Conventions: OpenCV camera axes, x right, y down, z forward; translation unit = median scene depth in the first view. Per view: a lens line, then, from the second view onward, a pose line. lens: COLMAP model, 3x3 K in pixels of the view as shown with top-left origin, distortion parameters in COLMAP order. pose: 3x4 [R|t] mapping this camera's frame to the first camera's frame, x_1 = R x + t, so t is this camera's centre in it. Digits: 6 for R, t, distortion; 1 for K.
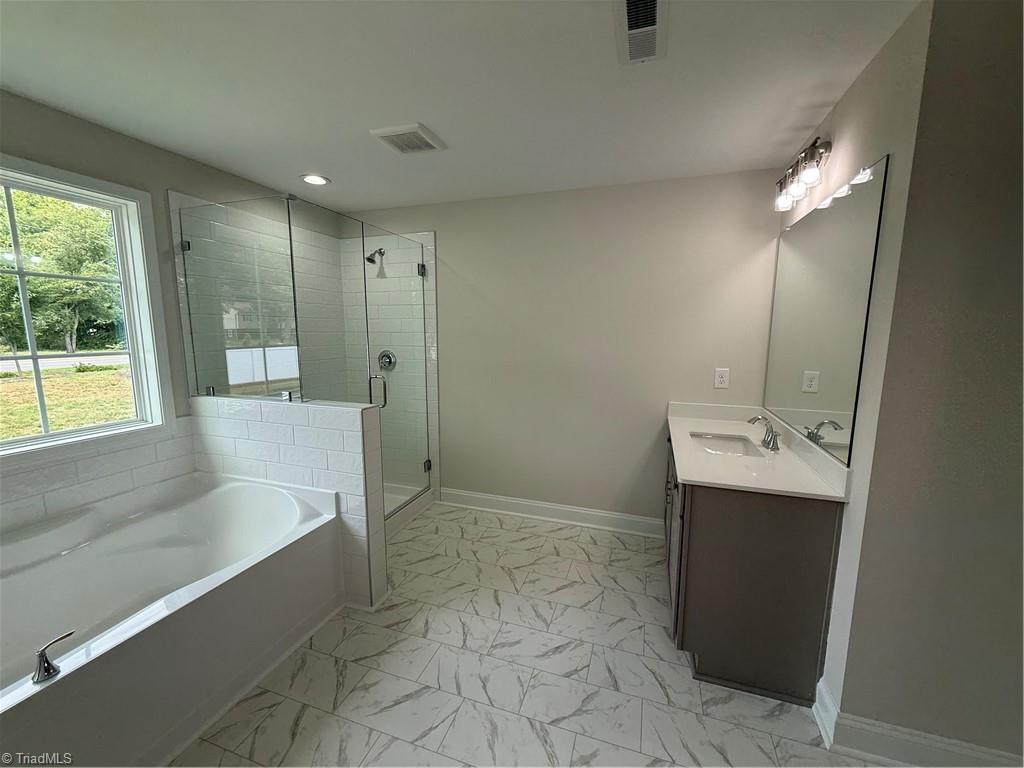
lens RADIAL K [[410.1, 0, 512.0], [0, 410.1, 384.0], [0, 0, 1]] dist [-0.000364, -0.000073]
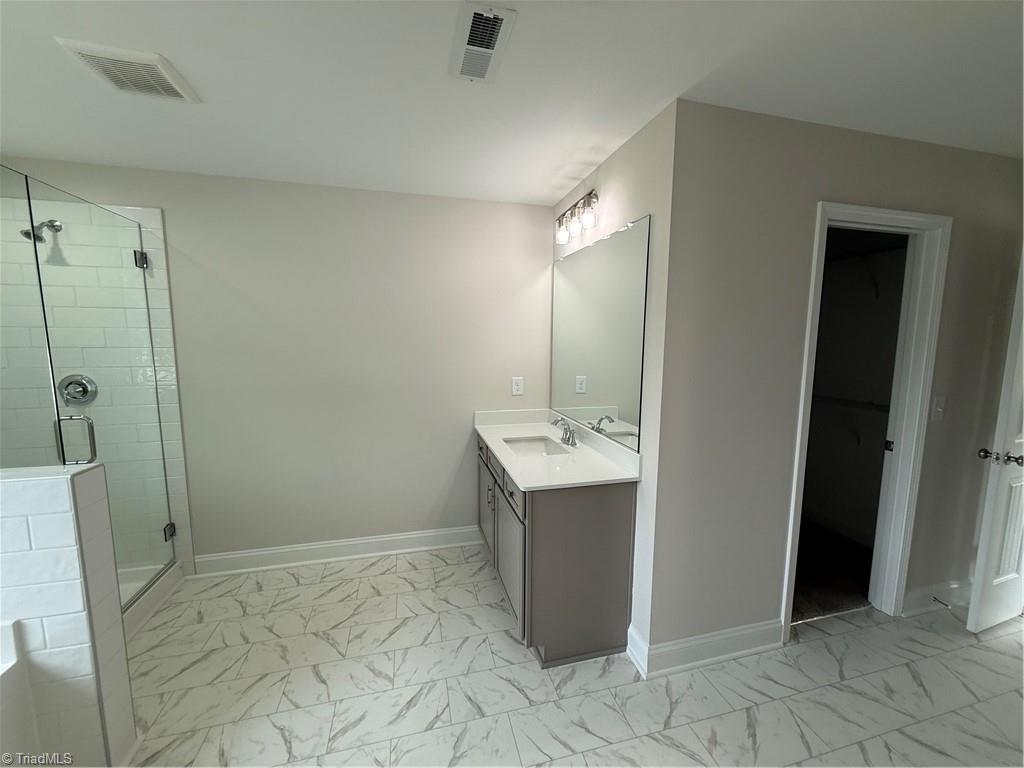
lens RADIAL K [[410.1, 0, 512.0], [0, 410.1, 384.0], [0, 0, 1]] dist [-0.000364, -0.000073]
pose [[0.833126, -0.063230, 0.549457, -0.130678], [0.071969, 0.997391, 0.005652, -0.031315], [-0.548381, 0.034835, 0.835503, 0.091895]]
